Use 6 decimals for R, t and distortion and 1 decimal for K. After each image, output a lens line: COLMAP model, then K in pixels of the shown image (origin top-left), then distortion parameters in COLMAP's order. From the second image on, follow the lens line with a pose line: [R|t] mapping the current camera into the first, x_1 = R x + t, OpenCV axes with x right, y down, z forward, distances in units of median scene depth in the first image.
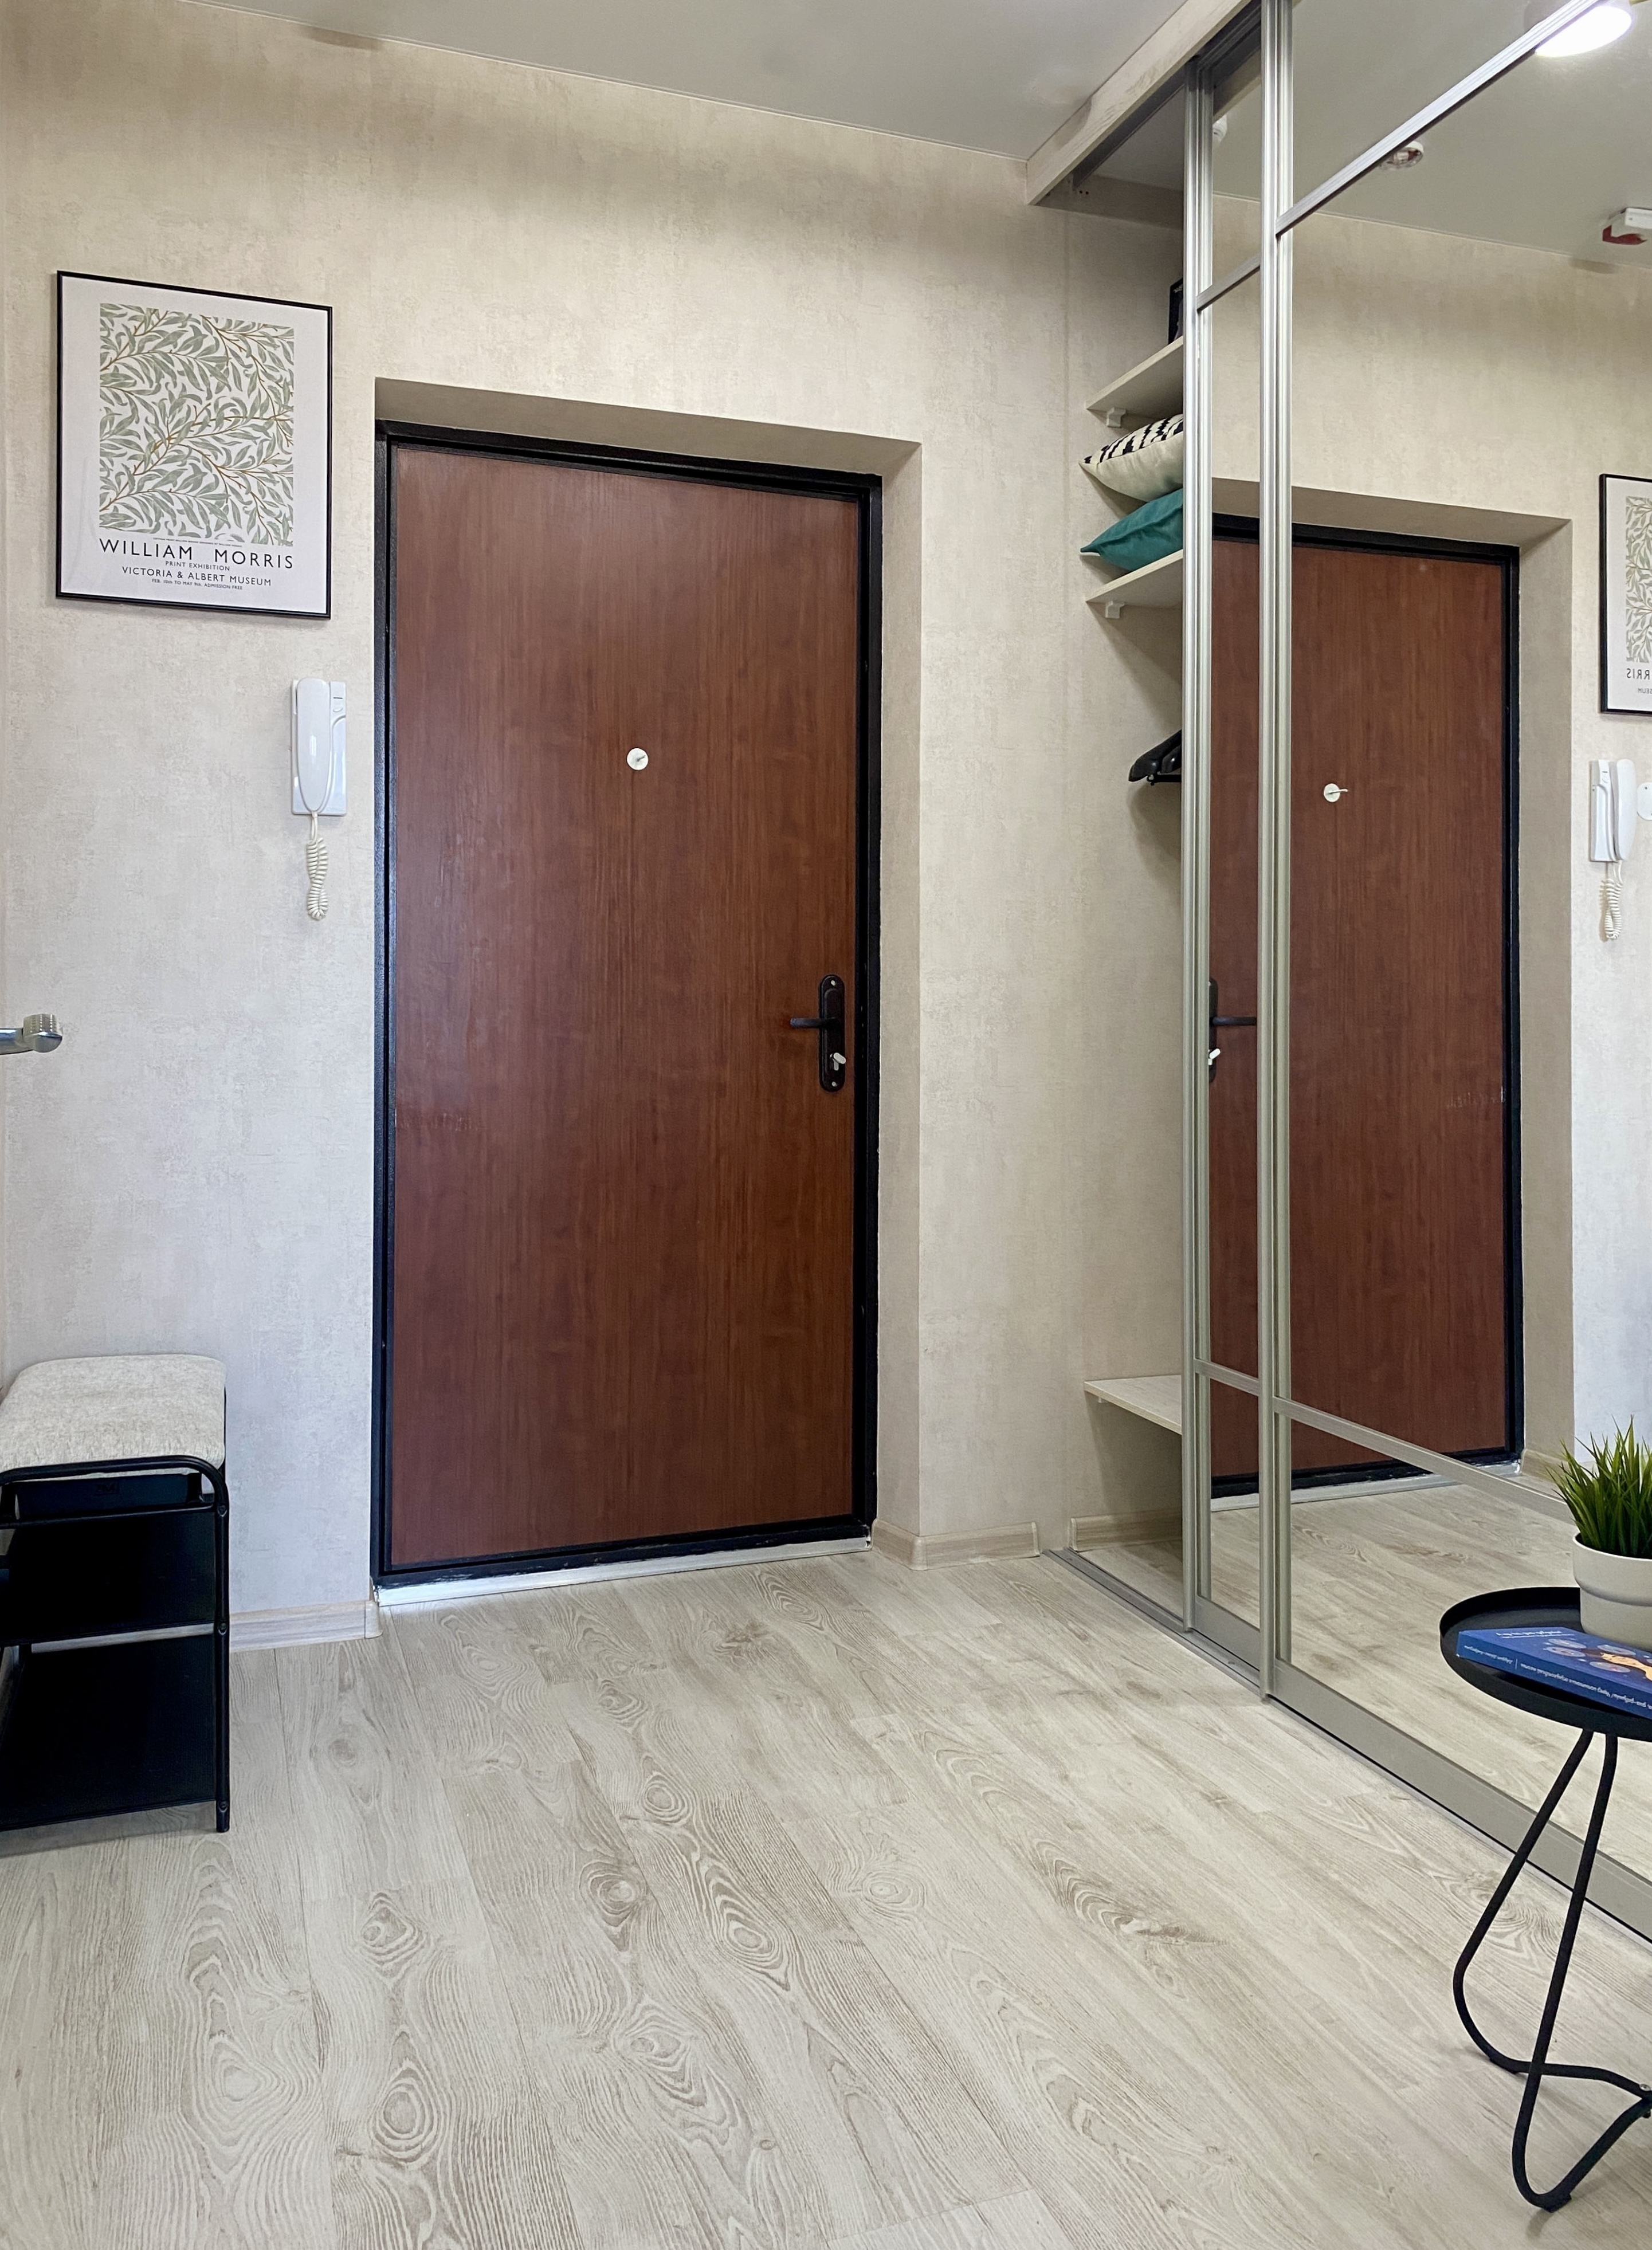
lens RADIAL K [[1687.1, 0, 826.0], [0, 1687.1, 1125.0], [0, 0, 1]] dist [0.005714, 0.003530]
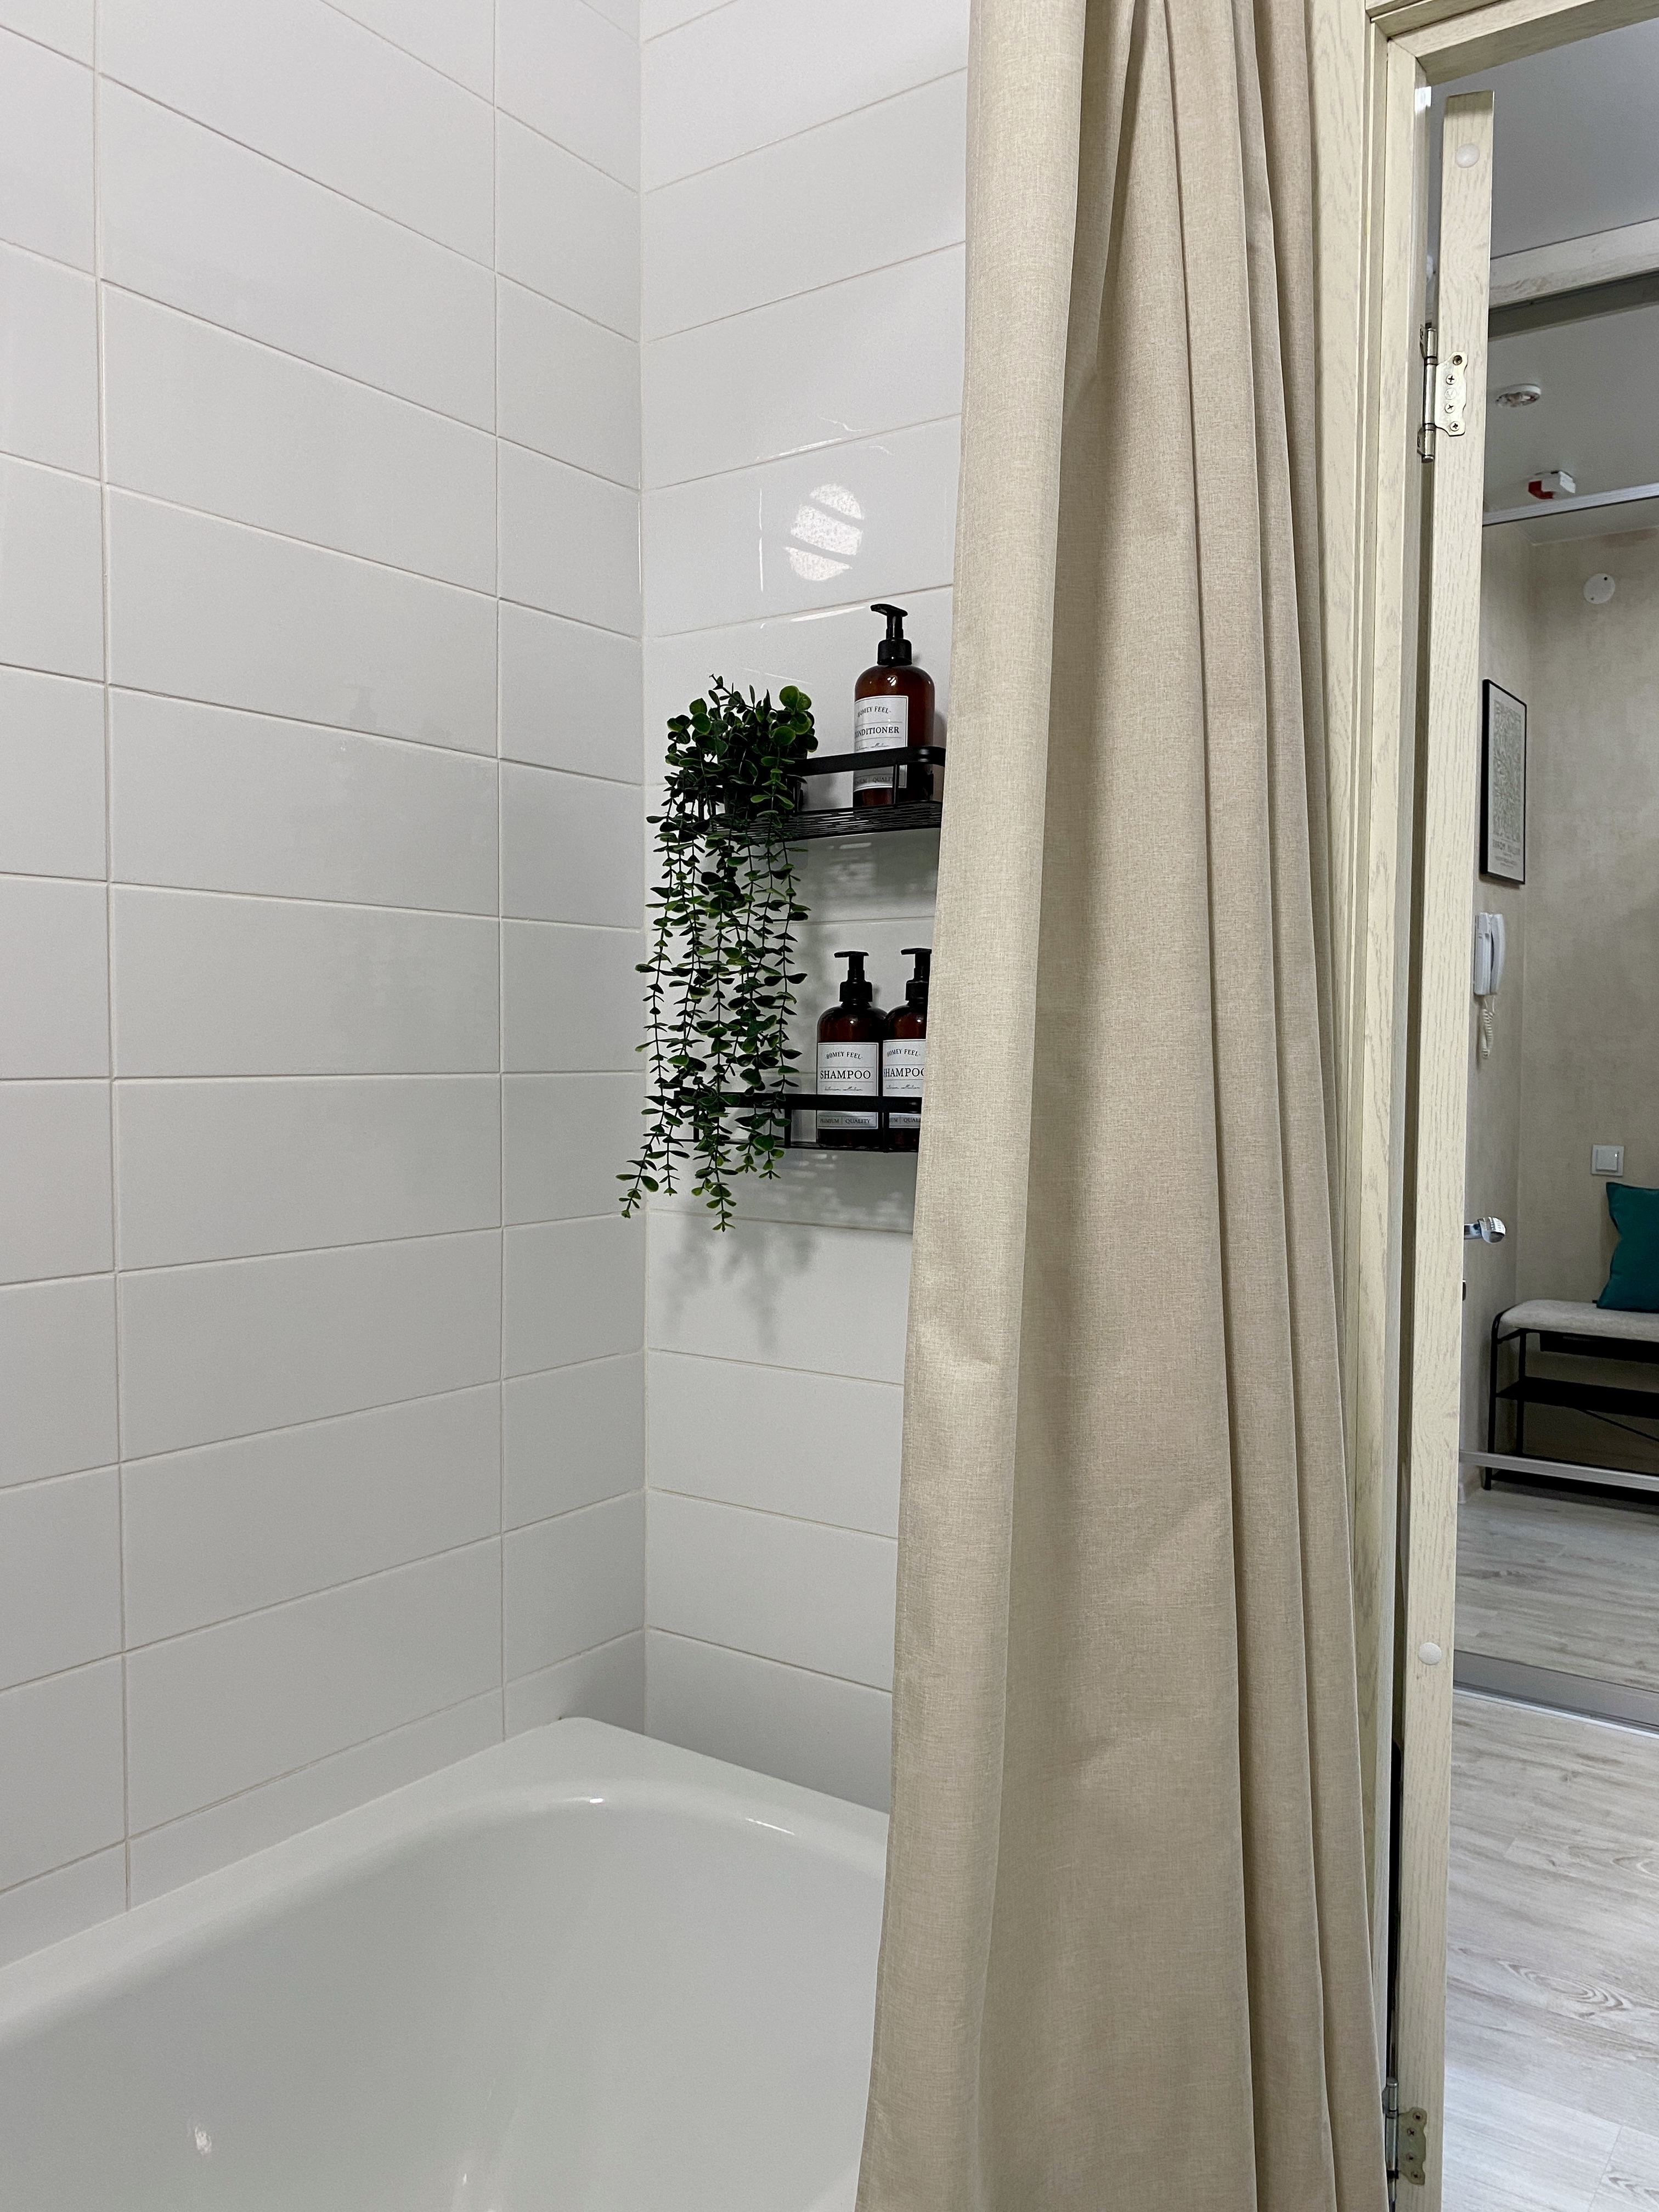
lens RADIAL K [[1696.3, 0, 816.6], [0, 1696.3, 1094.0], [0, 0, 1]] dist [0.029600, -0.020779]
pose [[0.825016, -0.026549, 0.564486, -1.068671], [0.035676, 0.999350, -0.005140, -0.150860], [-0.563982, 0.024379, 0.825427, 0.407408]]
